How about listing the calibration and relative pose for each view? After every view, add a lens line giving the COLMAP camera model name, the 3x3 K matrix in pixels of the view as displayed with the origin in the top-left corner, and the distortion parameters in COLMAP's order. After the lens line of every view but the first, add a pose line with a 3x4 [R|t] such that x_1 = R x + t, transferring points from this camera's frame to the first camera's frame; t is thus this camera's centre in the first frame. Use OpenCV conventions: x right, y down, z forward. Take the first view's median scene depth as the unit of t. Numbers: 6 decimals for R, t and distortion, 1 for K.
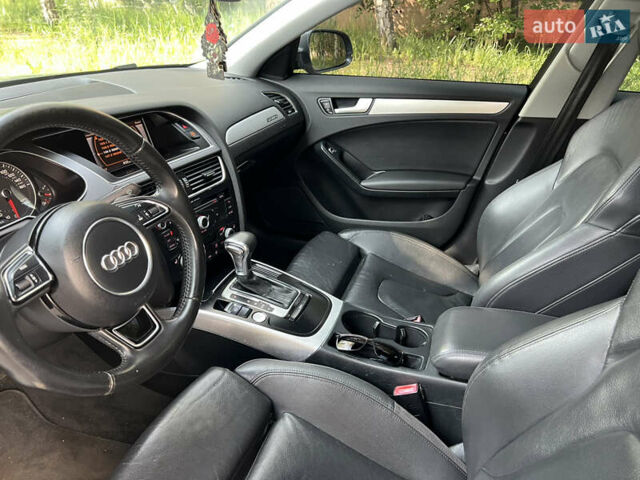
lens RADIAL K [[478.7, 0, 314.9], [0, 478.7, 242.4], [0, 0, 1]] dist [0.016597, -0.007335]
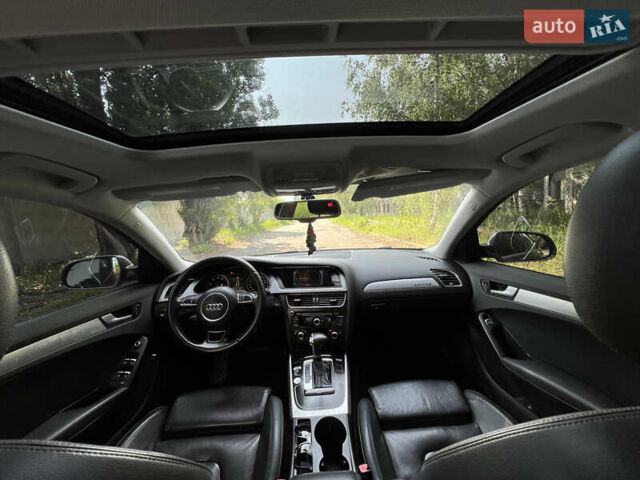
lens RADIAL K [[254.9, 0, 322.5], [0, 254.9, 241.0], [0, 0, 1]] dist [0.002638, -0.000008]
pose [[0.368911, 0.042442, -0.928495, 0.599009], [-0.366117, 0.924830, -0.103192, -0.201914], [0.854320, 0.378007, 0.356718, 0.411604]]
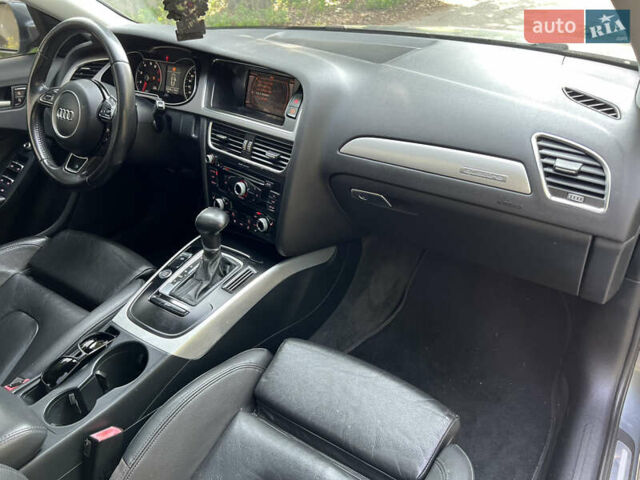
lens RADIAL K [[476.9, 0, 320.0], [0, 476.9, 240.0], [0, 0, 1]] dist [0.016321, -0.005984]
pose [[-0.262413, 0.489566, -0.831544, 0.471681], [-0.413747, 0.721424, 0.555302, -0.463453], [0.871753, 0.489767, 0.013246, 0.947920]]
